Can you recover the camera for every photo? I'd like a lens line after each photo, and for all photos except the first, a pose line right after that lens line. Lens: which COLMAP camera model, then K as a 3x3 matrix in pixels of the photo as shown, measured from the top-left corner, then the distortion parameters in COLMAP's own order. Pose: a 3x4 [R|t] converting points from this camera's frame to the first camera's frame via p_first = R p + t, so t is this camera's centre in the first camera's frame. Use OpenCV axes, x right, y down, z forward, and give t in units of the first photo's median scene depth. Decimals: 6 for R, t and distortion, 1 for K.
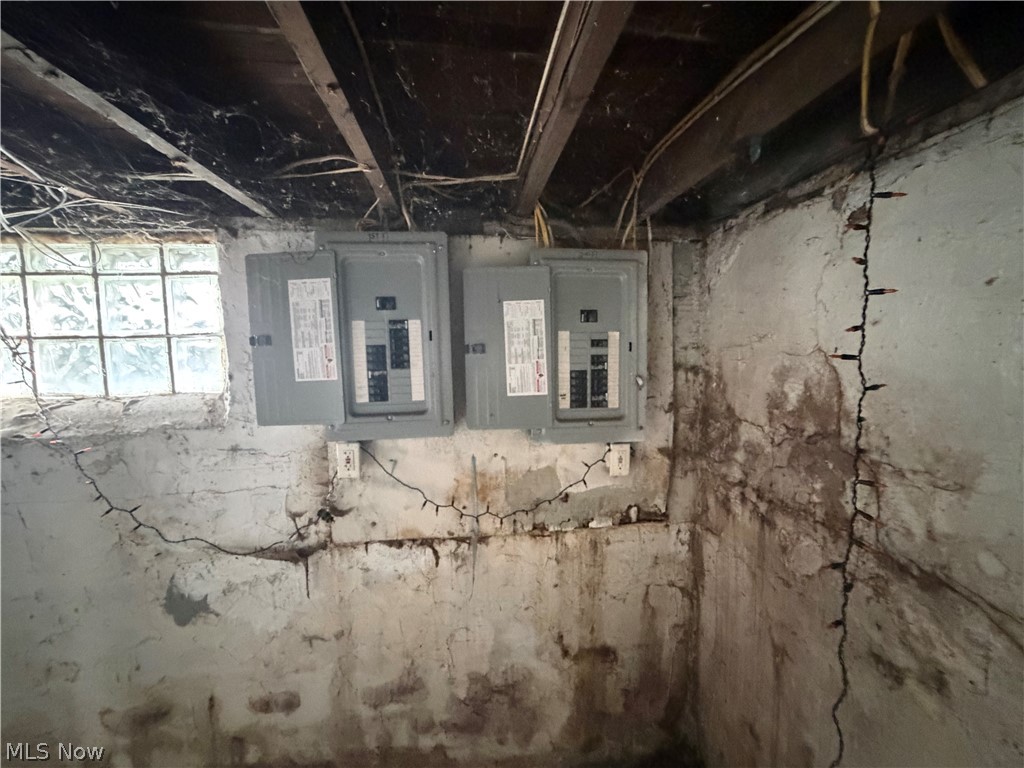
lens RADIAL K [[407.3, 0, 510.3], [0, 407.3, 384.7], [0, 0, 1]] dist [0.001897, -0.000631]
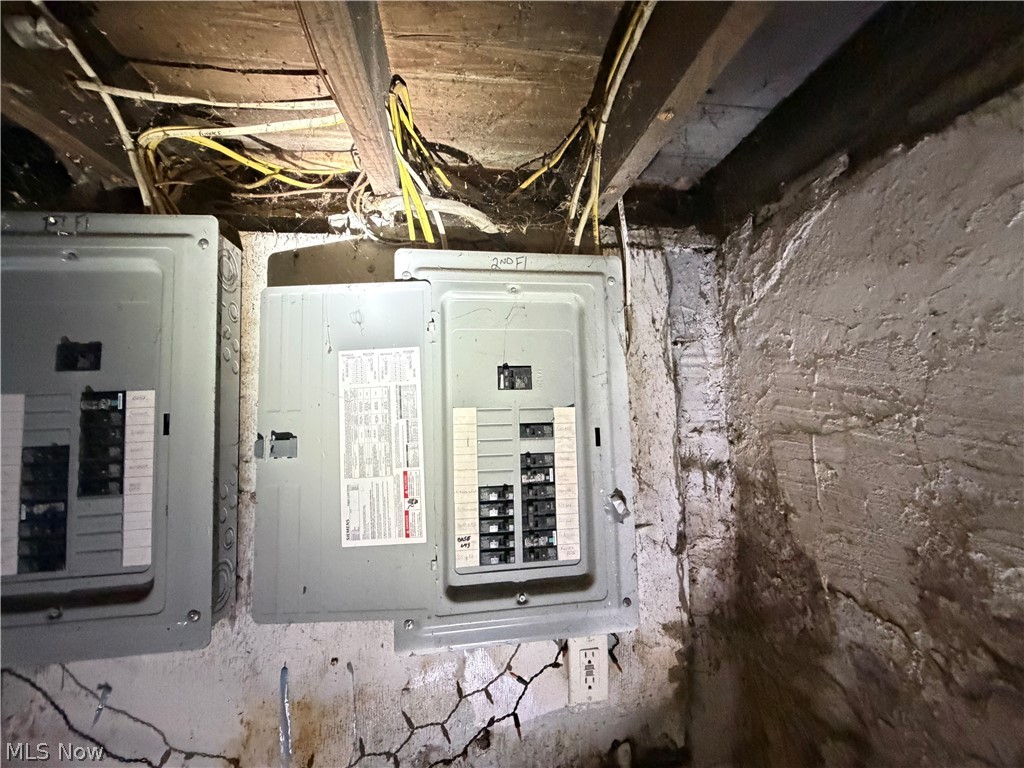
lens RADIAL K [[407.3, 0, 509.1], [0, 407.3, 385.4], [0, 0, 1]] dist [0.001897, -0.000631]
pose [[0.999764, -0.012422, 0.017824, 0.178769], [0.014719, 0.990718, -0.135136, -0.090566], [-0.015980, 0.135366, 0.990667, 0.497726]]
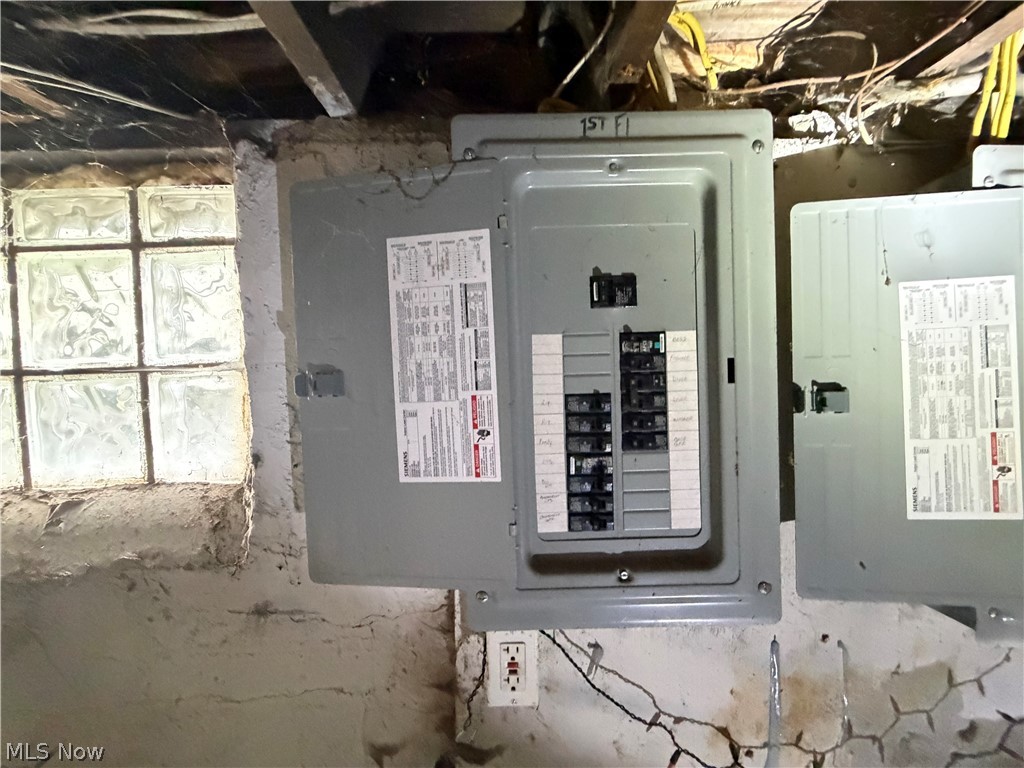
lens RADIAL K [[407.3, 0, 508.8], [0, 407.3, 384.7], [0, 0, 1]] dist [0.001897, -0.000631]
pose [[0.995200, 0.001232, -0.097857, -0.350619], [-0.004333, 0.999495, -0.031485, -0.088346], [0.097769, 0.031758, 0.994702, 0.556711]]
